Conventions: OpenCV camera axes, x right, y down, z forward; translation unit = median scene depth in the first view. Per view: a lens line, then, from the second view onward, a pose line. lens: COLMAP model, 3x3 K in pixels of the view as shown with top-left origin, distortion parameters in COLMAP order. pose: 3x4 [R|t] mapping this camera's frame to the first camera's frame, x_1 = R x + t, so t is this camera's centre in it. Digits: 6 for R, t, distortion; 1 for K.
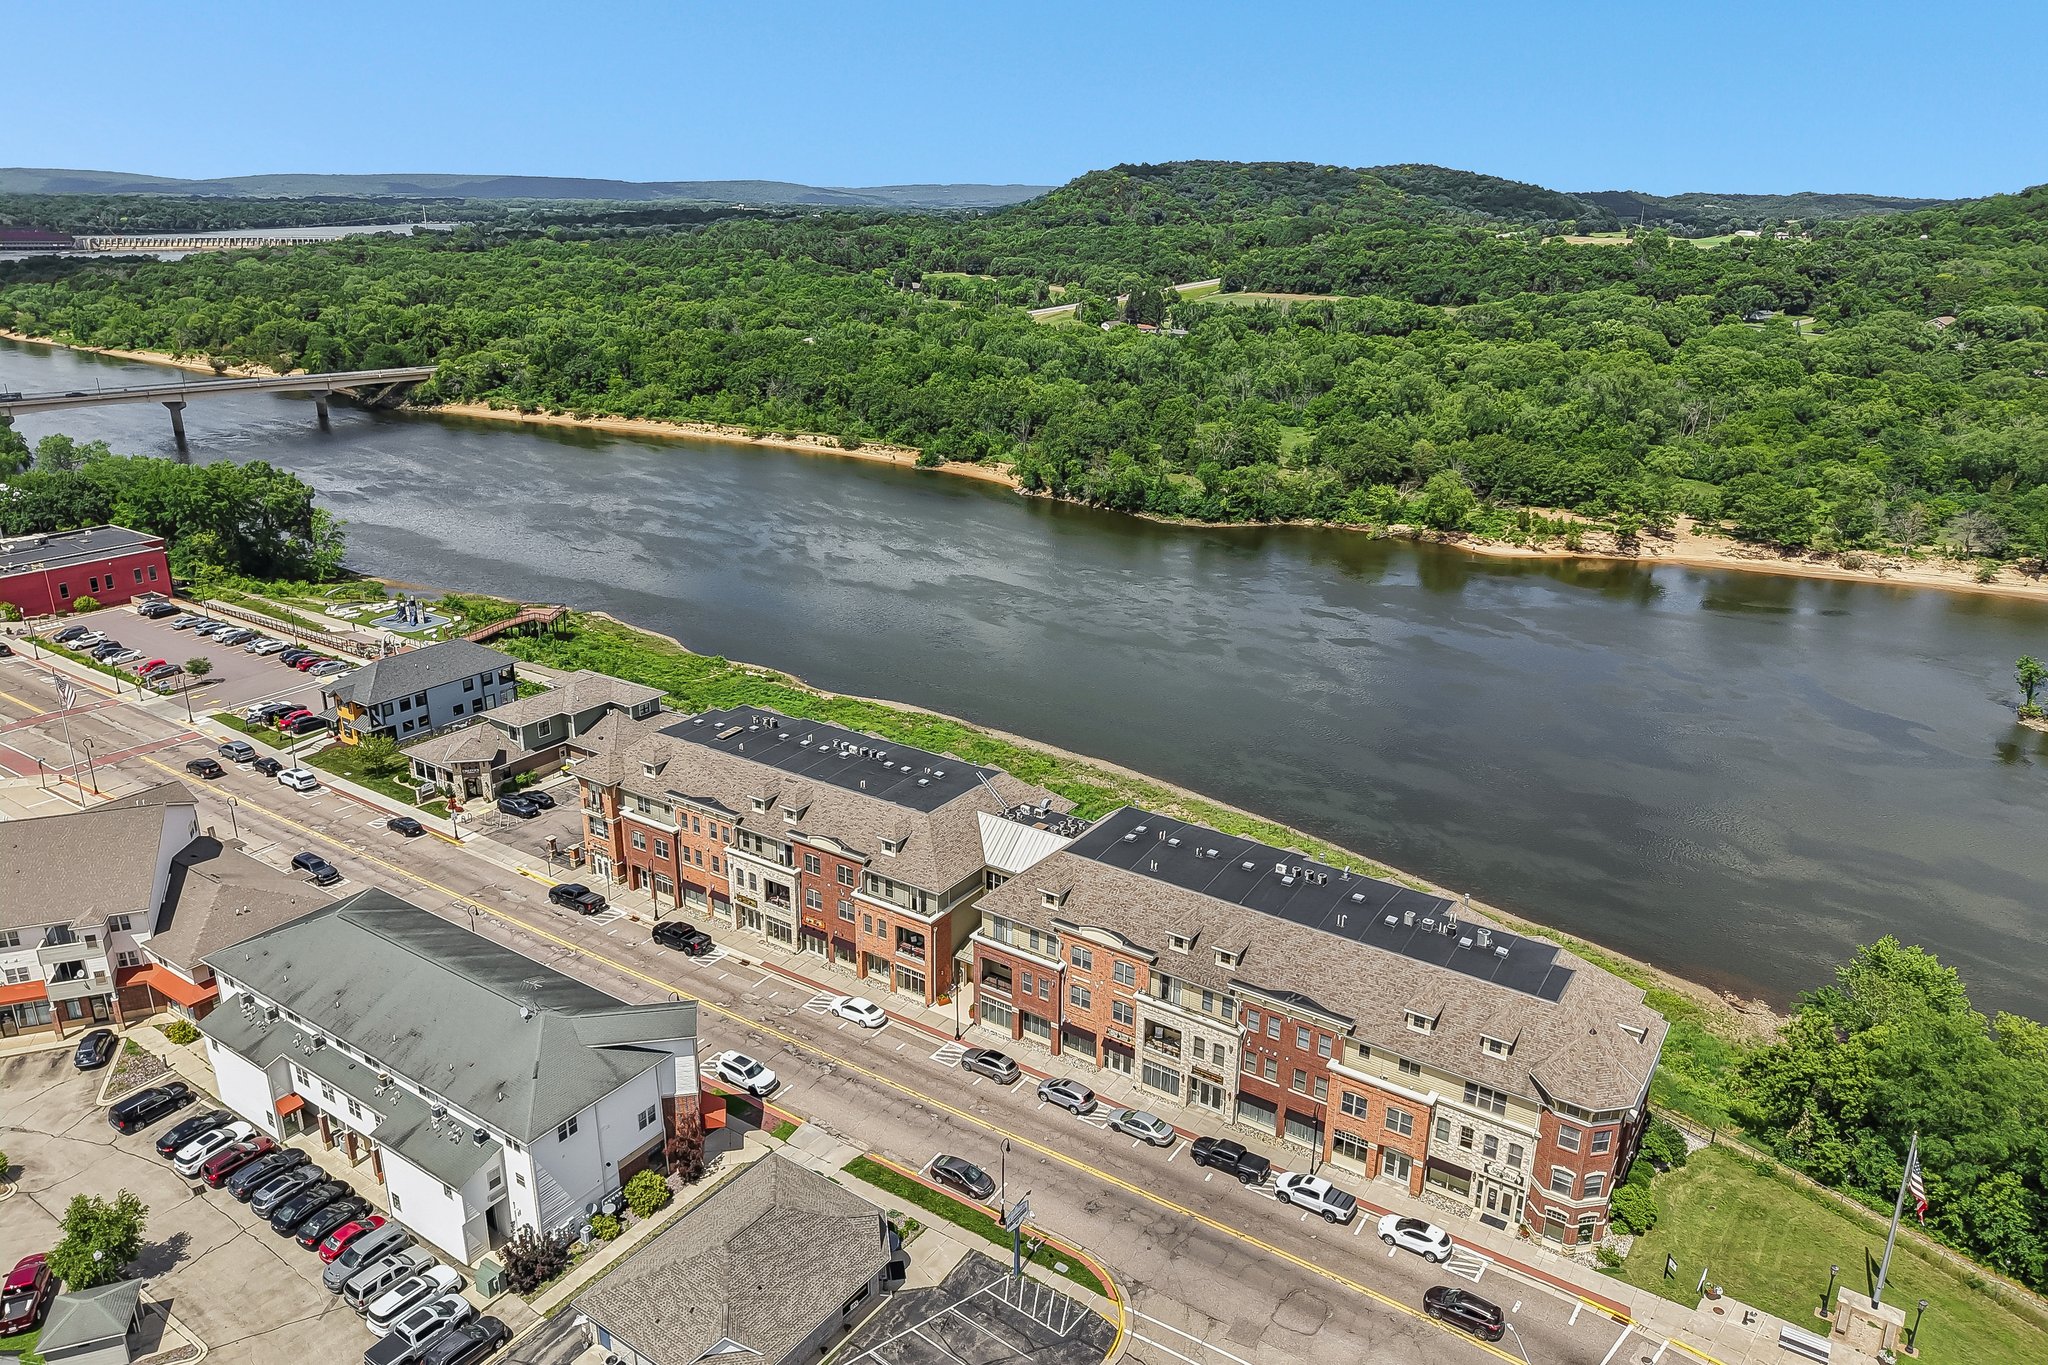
lens RADIAL K [[1360.4, 0, 1025.8], [0, 1360.4, 699.2], [0, 0, 1]] dist [0.033492, -0.046306]
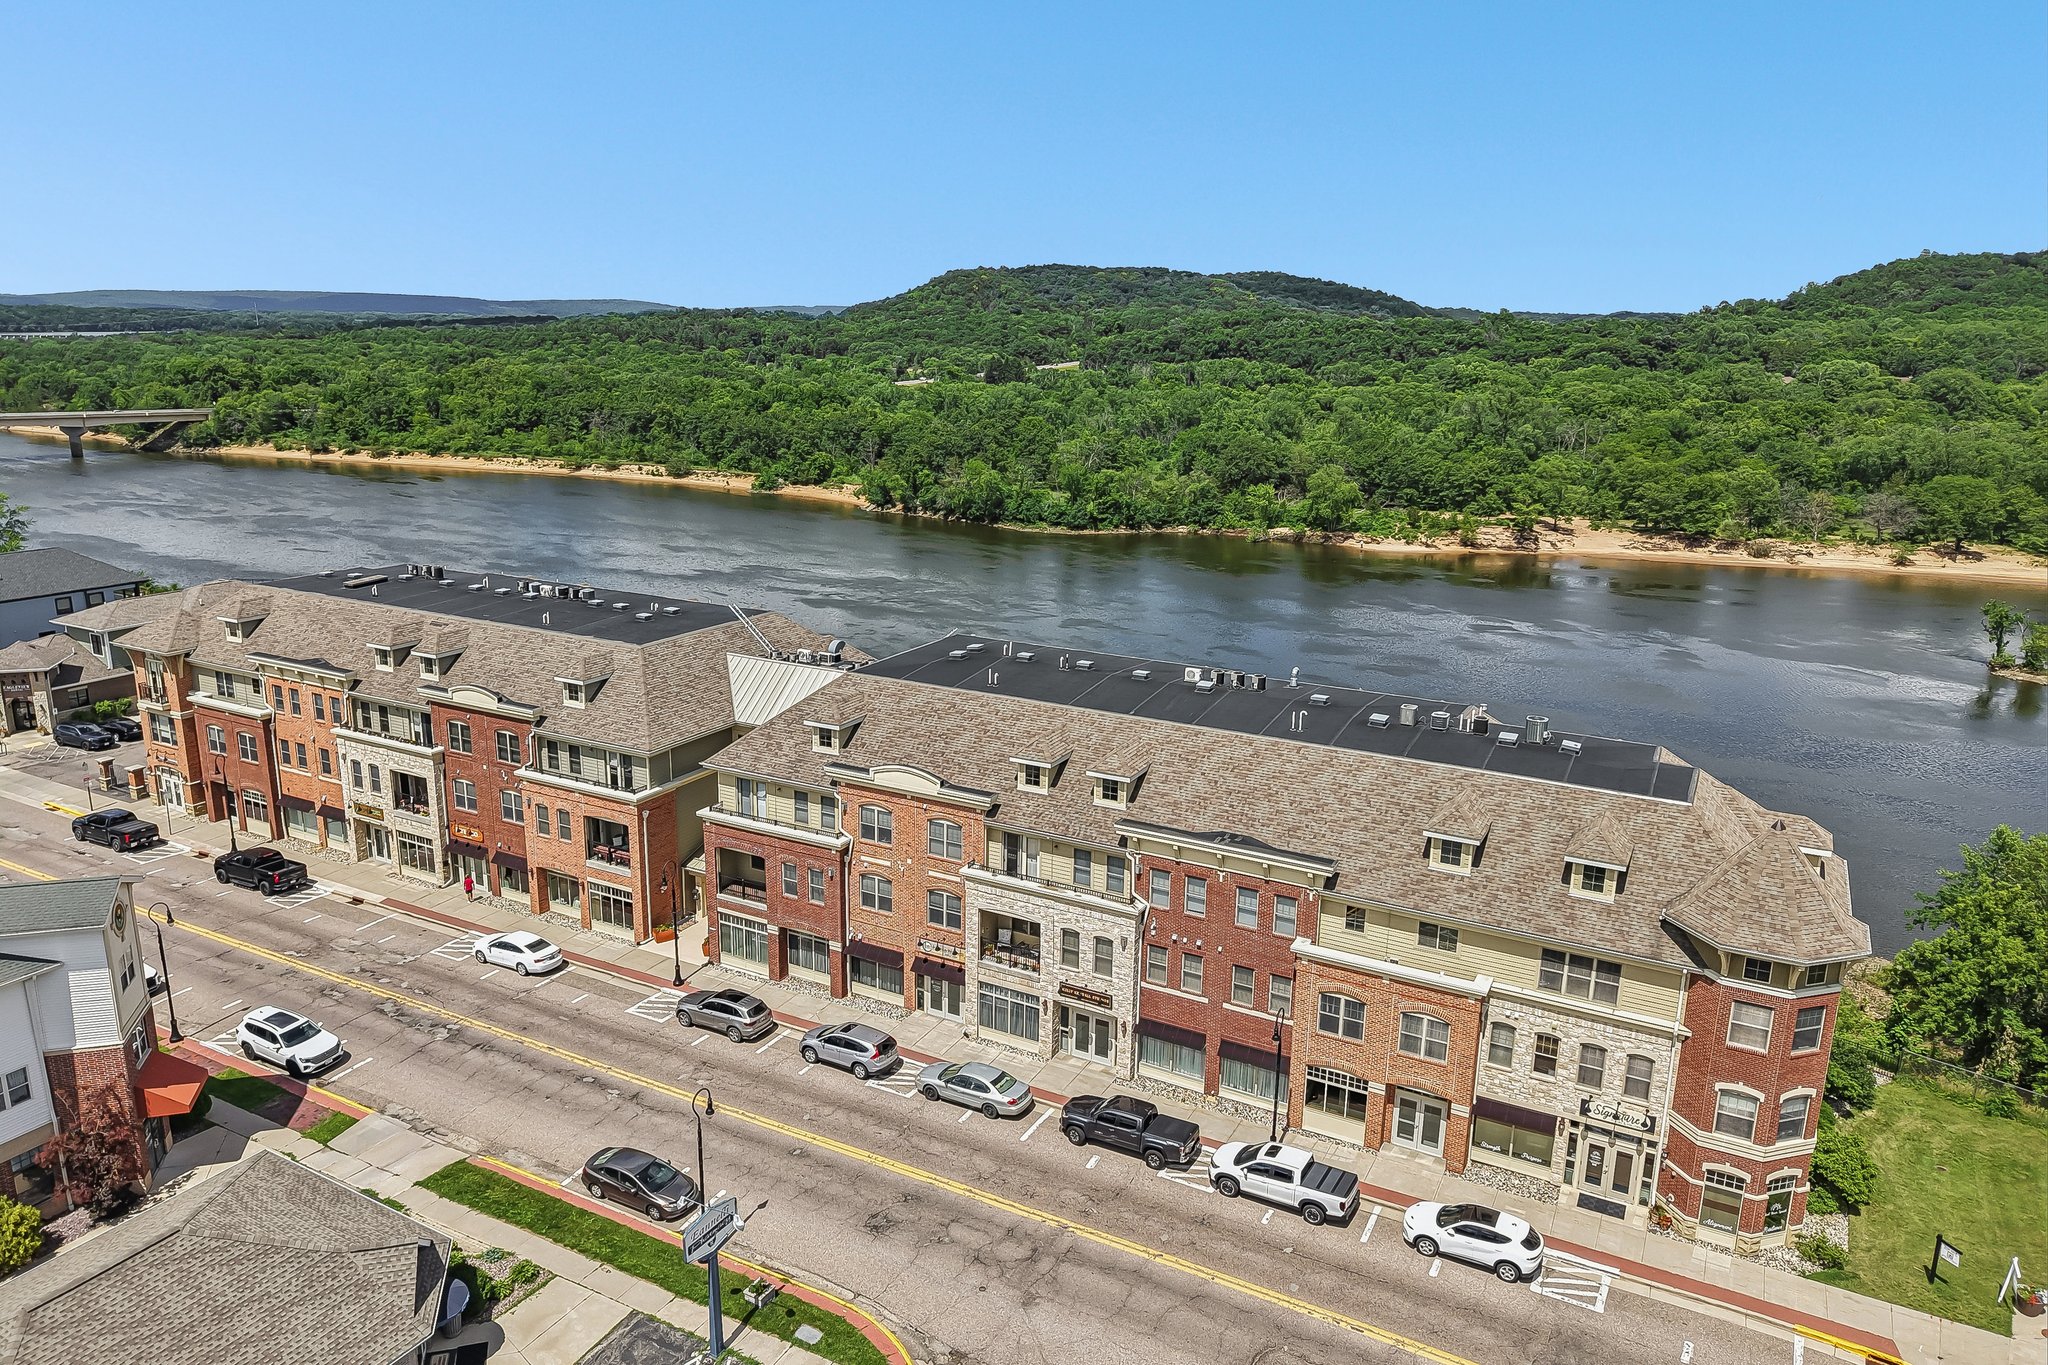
lens RADIAL K [[1360.4, 0, 1025.8], [0, 1360.4, 699.2], [0, 0, 1]] dist [0.033492, -0.046306]
pose [[0.995411, -0.019058, 0.093772, 0.043909], [0.026818, 0.996255, -0.082198, 0.156778], [-0.091855, 0.084336, 0.992195, 0.327657]]
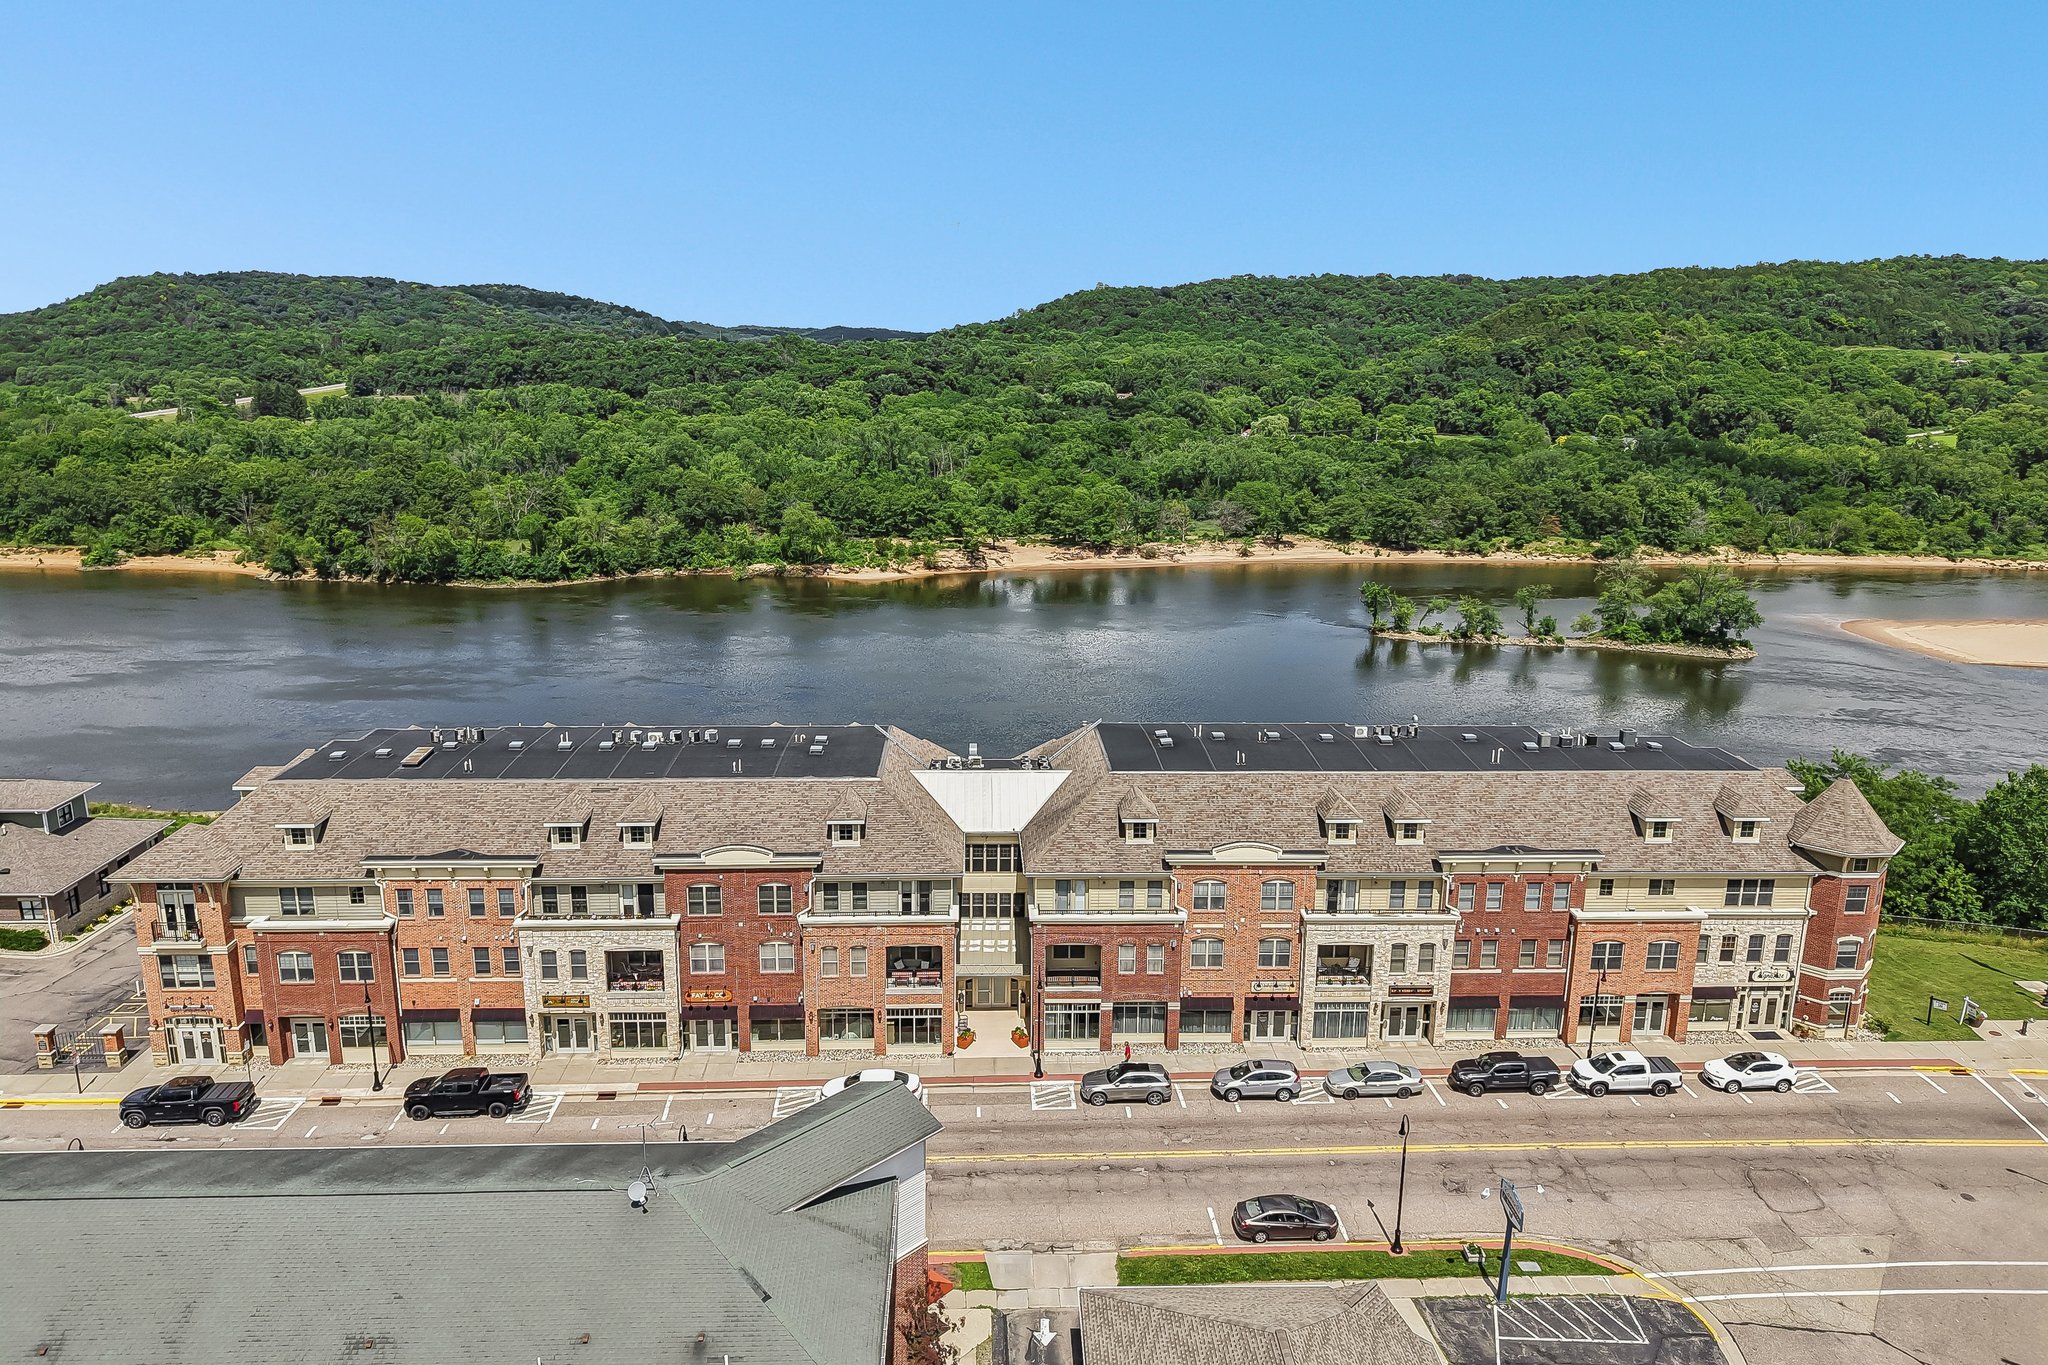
lens RADIAL K [[1360.7, 0, 1024.0], [0, 1360.7, 682.5], [0, 0, 1]] dist [0.033761, -0.050590]
pose [[0.803467, -0.138494, 0.579017, -0.371112], [0.197579, 0.979475, -0.039889, 0.074743], [-0.561608, 0.146451, 0.814339, 0.378813]]
